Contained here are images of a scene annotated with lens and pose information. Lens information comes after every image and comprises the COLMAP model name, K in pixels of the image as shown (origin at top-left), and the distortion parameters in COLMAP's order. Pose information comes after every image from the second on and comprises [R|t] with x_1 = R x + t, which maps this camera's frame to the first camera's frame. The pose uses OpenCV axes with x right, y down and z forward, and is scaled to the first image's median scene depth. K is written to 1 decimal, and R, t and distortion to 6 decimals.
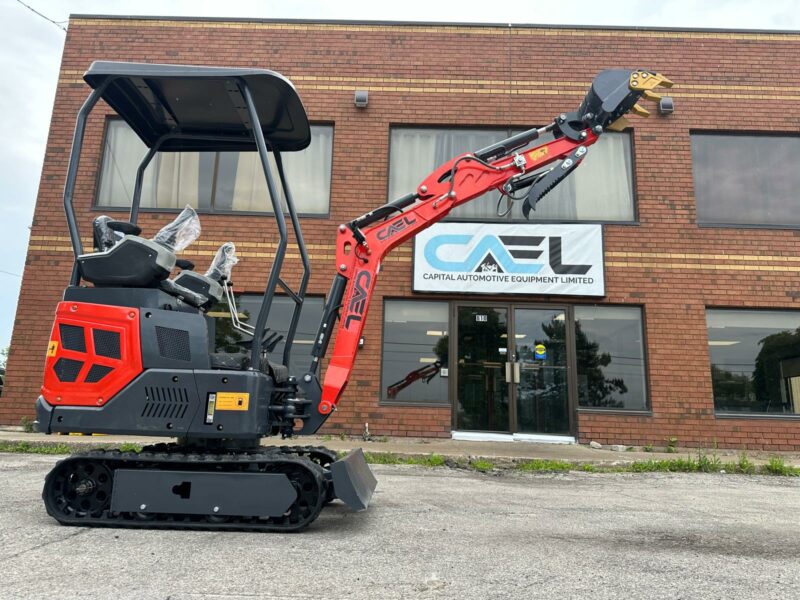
lens RADIAL K [[557.6, 0, 400.0], [0, 557.6, 300.0], [0, 0, 1]] dist [0.115758, -0.174928]
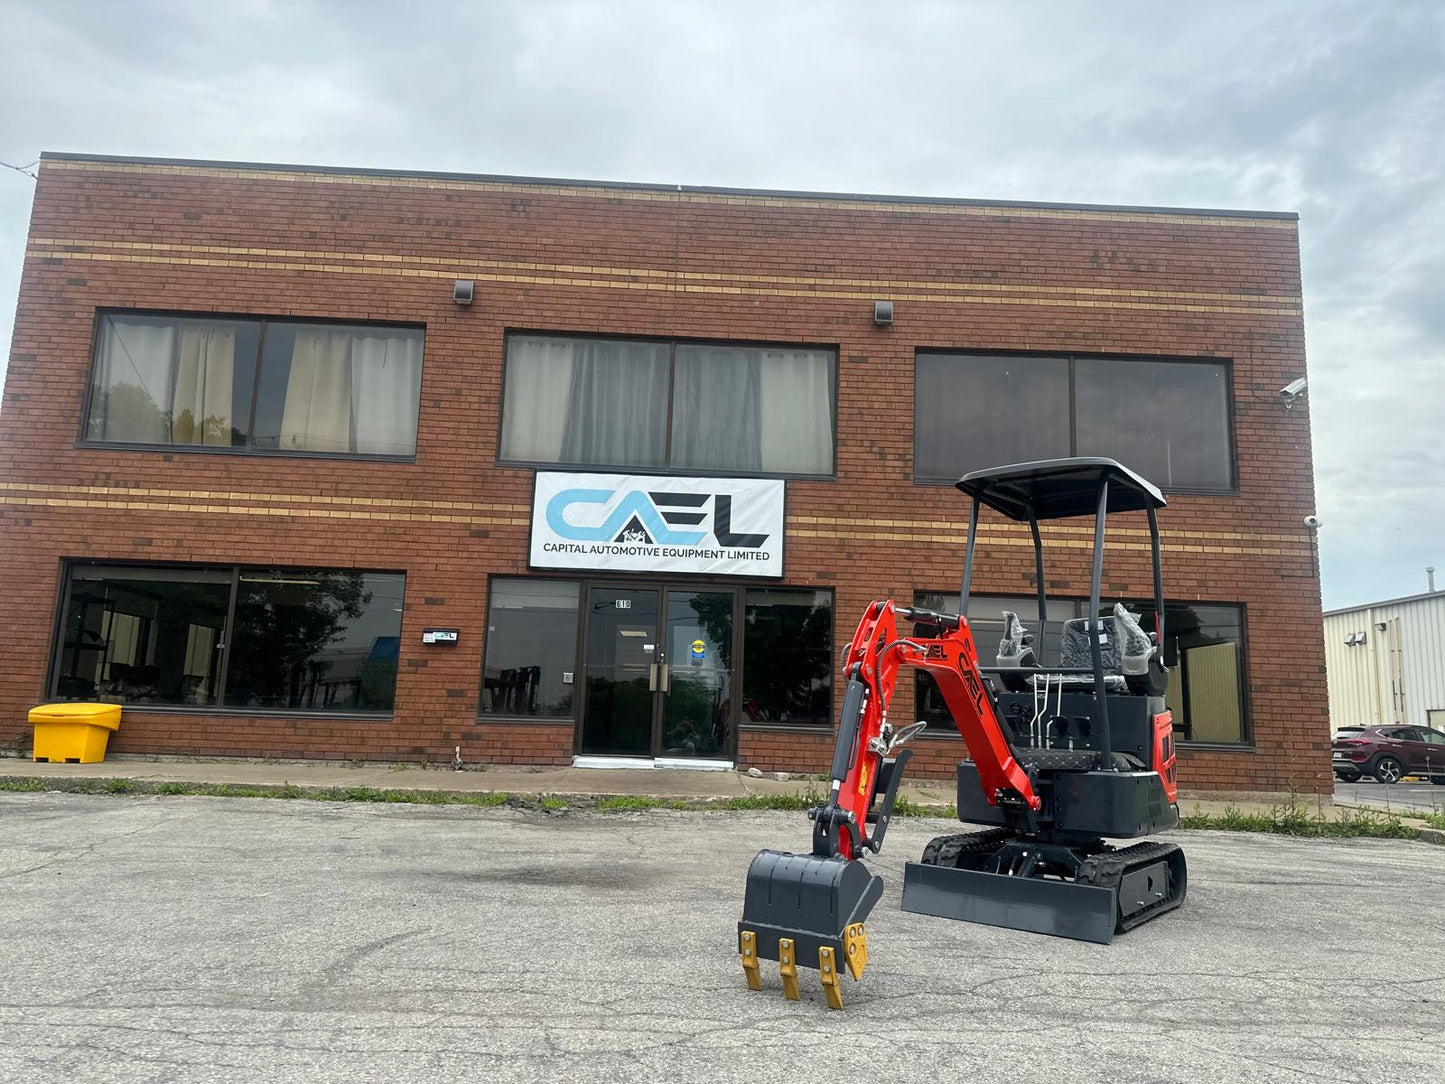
lens RADIAL K [[996.8, 0, 718.3], [0, 996.8, 551.7], [0, 0, 1]] dist [0.130923, -0.187156]
pose [[0.999254, 0.010191, 0.037237, 0.218618], [-0.012266, 0.998359, 0.055939, -0.110519], [-0.036606, -0.056354, 0.997740, -0.318481]]
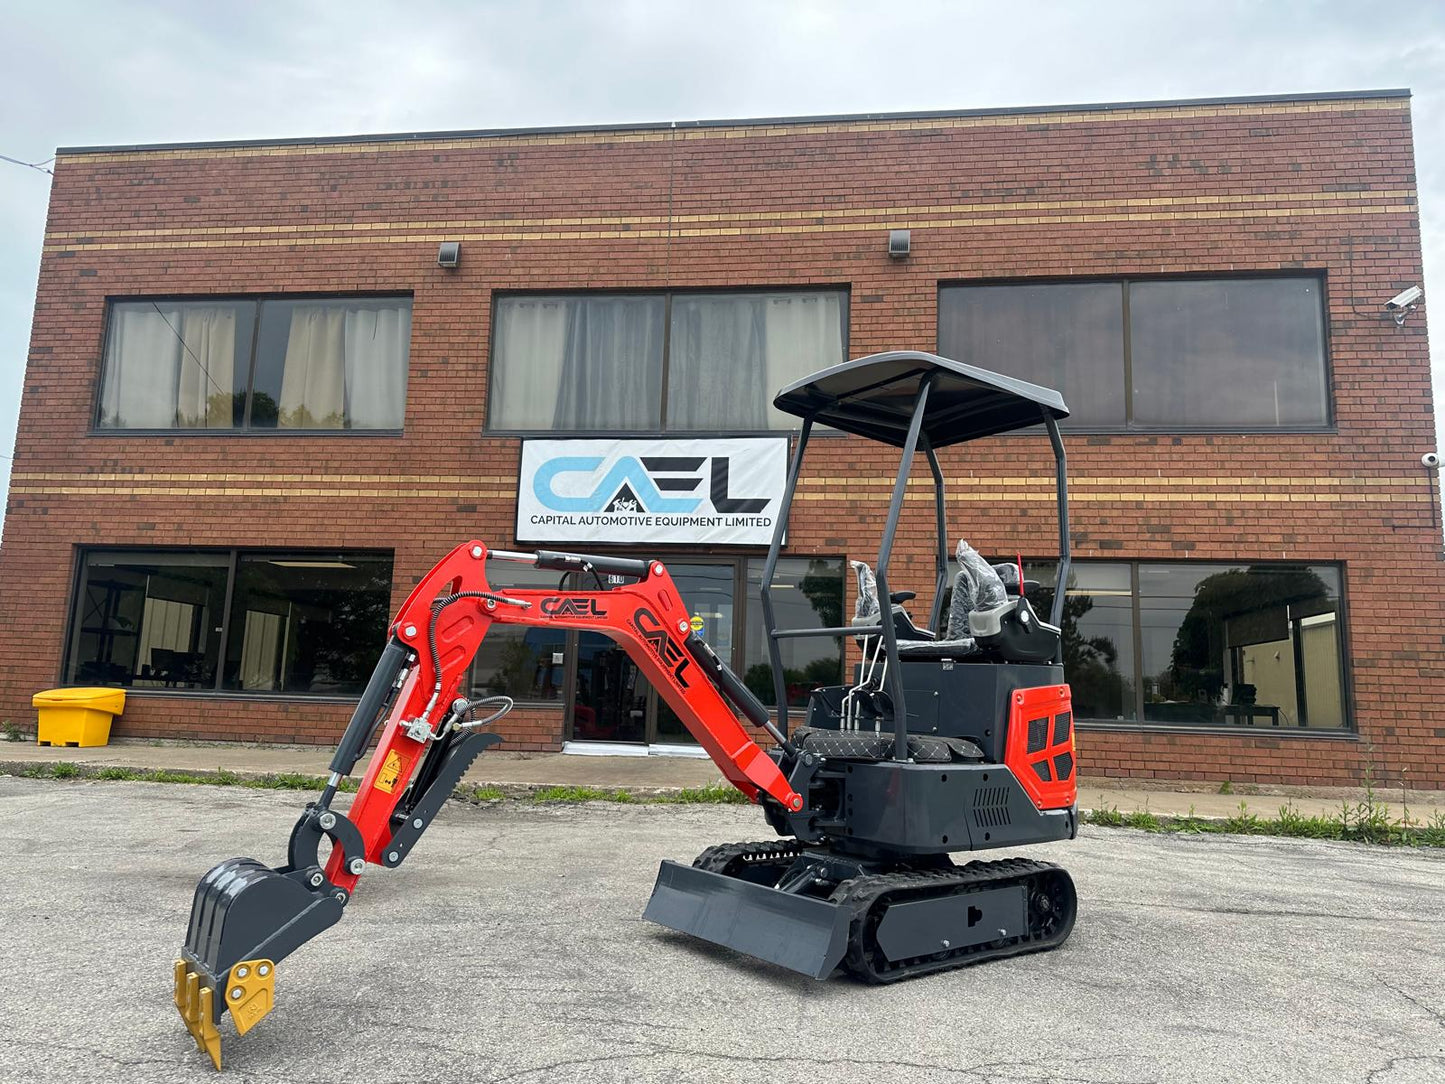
lens RADIAL K [[994.4, 0, 723.8], [0, 994.4, 549.0], [0, 0, 1]] dist [0.099610, -0.126059]
pose [[0.992494, -0.016833, -0.121130, 0.419279], [0.024672, 0.997676, 0.063506, -0.077305], [0.119780, -0.066018, 0.990603, -0.190528]]
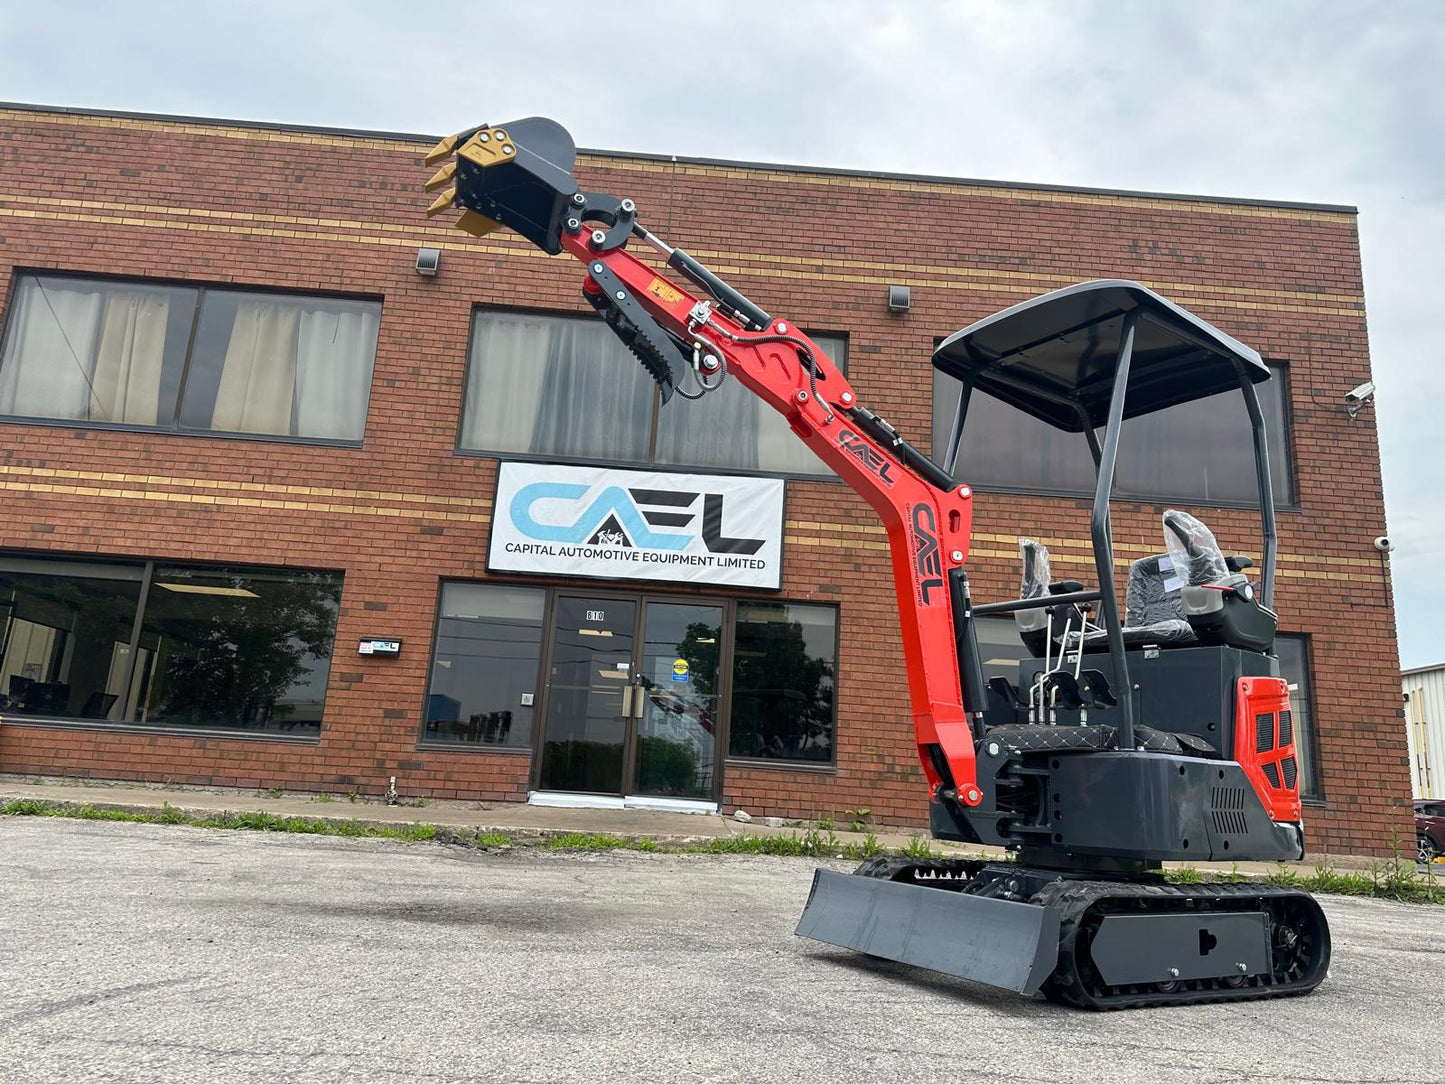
lens RADIAL K [[999.7, 0, 715.1], [0, 999.7, 551.1], [0, 0, 1]] dist [0.093827, -0.113752]
pose [[0.998449, 0.038845, 0.039886, 0.231362], [-0.038421, 0.999197, -0.011347, -0.033450], [-0.040294, 0.009797, 0.999140, -0.152105]]
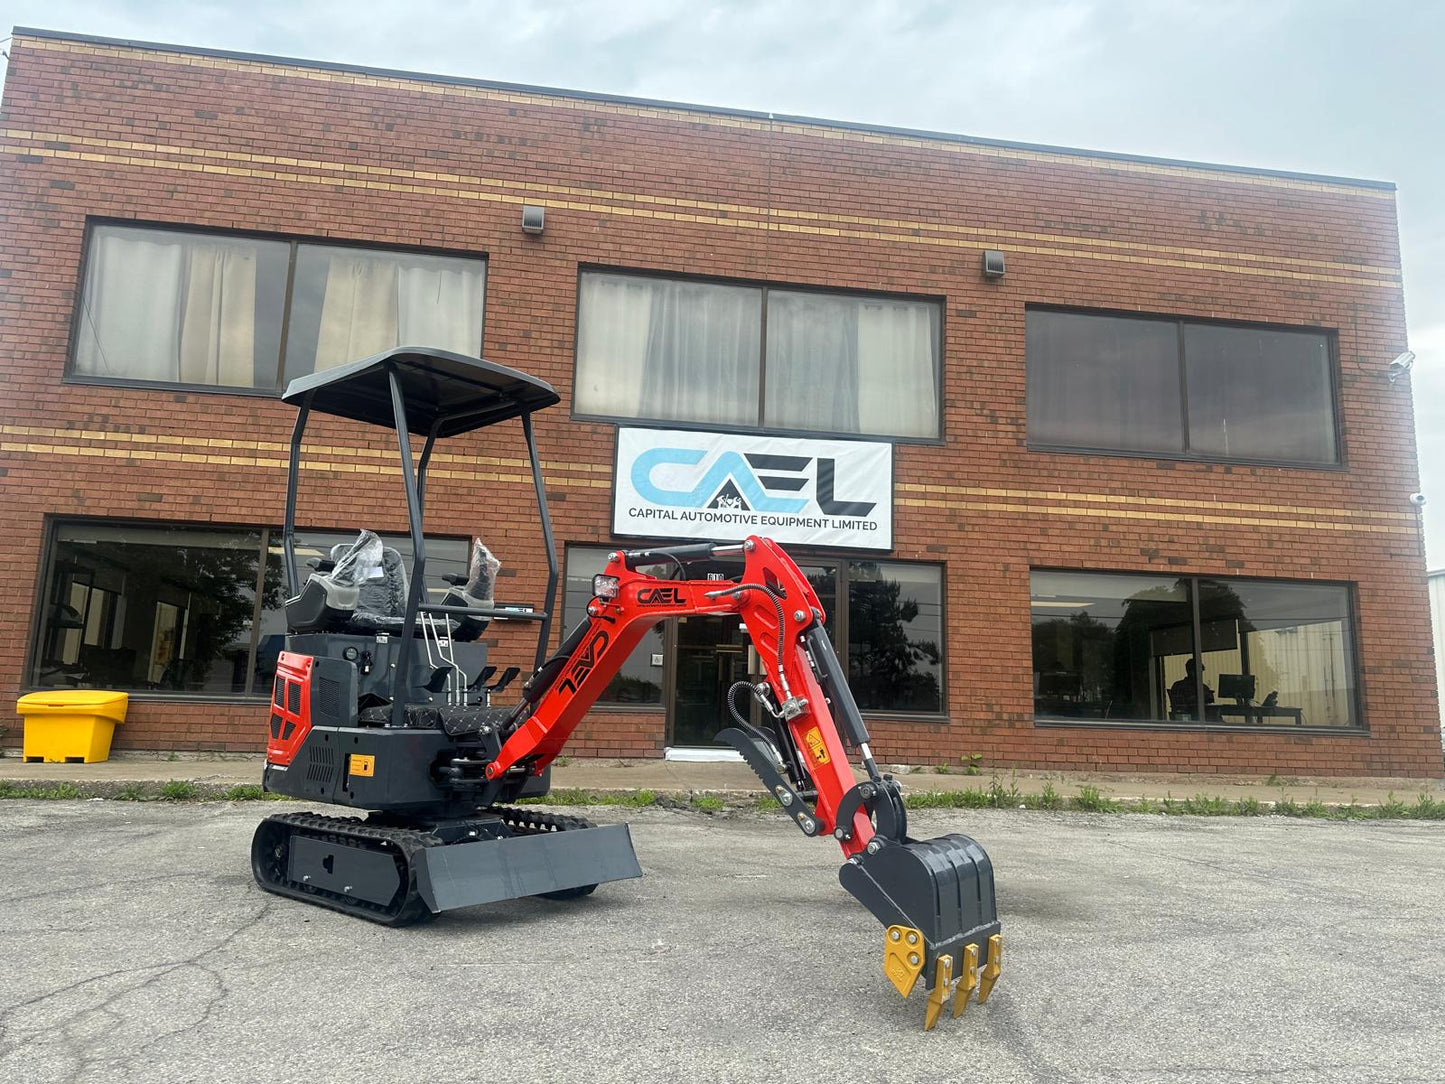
lens RADIAL K [[994.4, 0, 723.8], [0, 994.4, 549.0], [0, 0, 1]] dist [0.099610, -0.126059]
pose [[0.988058, 0.021534, 0.152573, -0.023555], [-0.031037, 0.997705, 0.060183, -0.071521], [-0.150927, -0.064200, 0.986458, -0.156879]]
